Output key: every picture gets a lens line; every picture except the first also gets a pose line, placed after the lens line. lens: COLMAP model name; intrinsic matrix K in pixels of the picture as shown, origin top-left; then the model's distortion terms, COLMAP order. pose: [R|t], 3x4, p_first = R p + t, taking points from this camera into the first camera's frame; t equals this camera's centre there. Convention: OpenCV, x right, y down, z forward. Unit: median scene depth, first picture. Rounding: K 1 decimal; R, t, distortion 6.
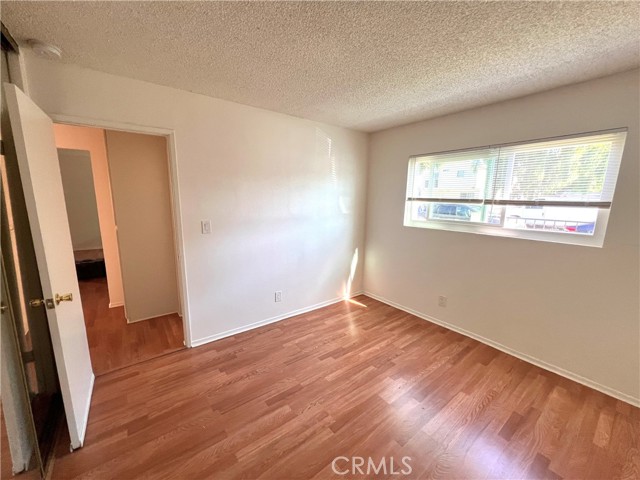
lens RADIAL K [[256.3, 0, 320.6], [0, 256.3, 241.5], [0, 0, 1]] dist [0.001378, -0.000177]
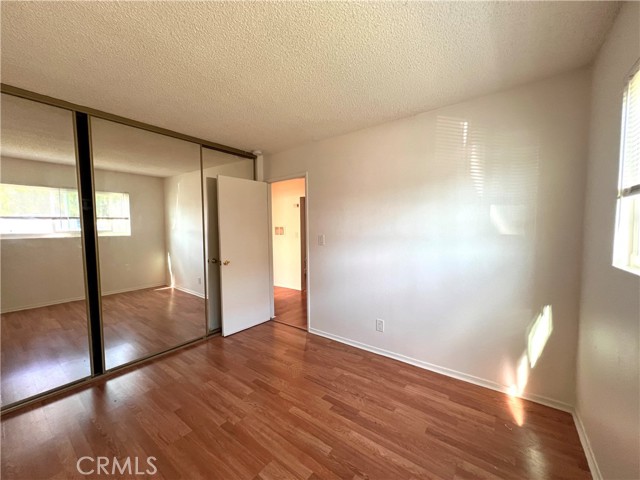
lens RADIAL K [[256.3, 0, 320.6], [0, 256.3, 241.5], [0, 0, 1]] dist [0.001378, -0.000177]
pose [[0.263735, 0.035251, -0.963951, 0.735943], [-0.154939, 0.987904, -0.006264, -0.037534], [0.952070, 0.151006, 0.266007, 0.638879]]
